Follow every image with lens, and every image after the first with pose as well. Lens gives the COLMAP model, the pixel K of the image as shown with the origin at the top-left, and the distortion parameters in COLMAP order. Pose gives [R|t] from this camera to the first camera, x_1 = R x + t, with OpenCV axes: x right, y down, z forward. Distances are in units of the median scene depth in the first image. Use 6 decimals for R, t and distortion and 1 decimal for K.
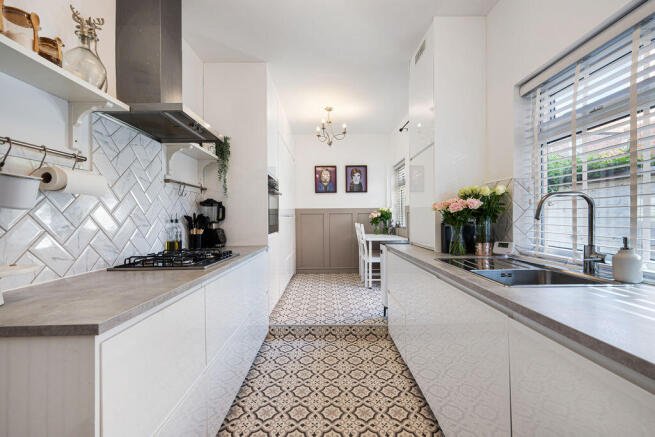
lens RADIAL K [[273.8, 0, 327.5], [0, 273.8, 218.5], [0, 0, 1]] dist [-0.001861, -0.000264]
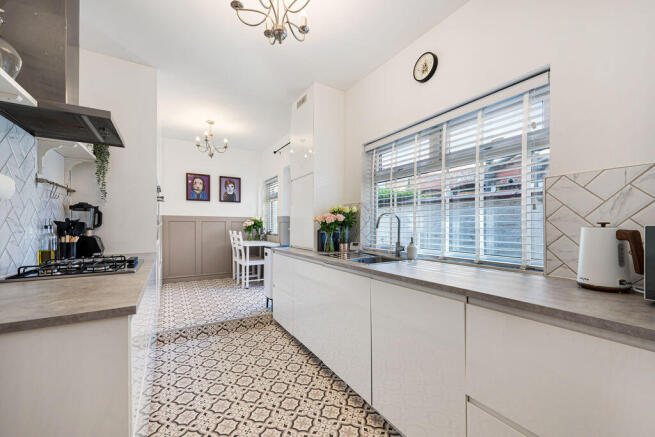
lens RADIAL K [[259.9, 0, 326.7], [0, 259.9, 227.5], [0, 0, 1]] dist [-0.000471, -0.000064]
pose [[0.859103, 0.009548, 0.511714, -0.190411], [-0.010687, 0.999943, -0.000716, 0.001688], [-0.511692, -0.004853, 0.859155, -0.144848]]
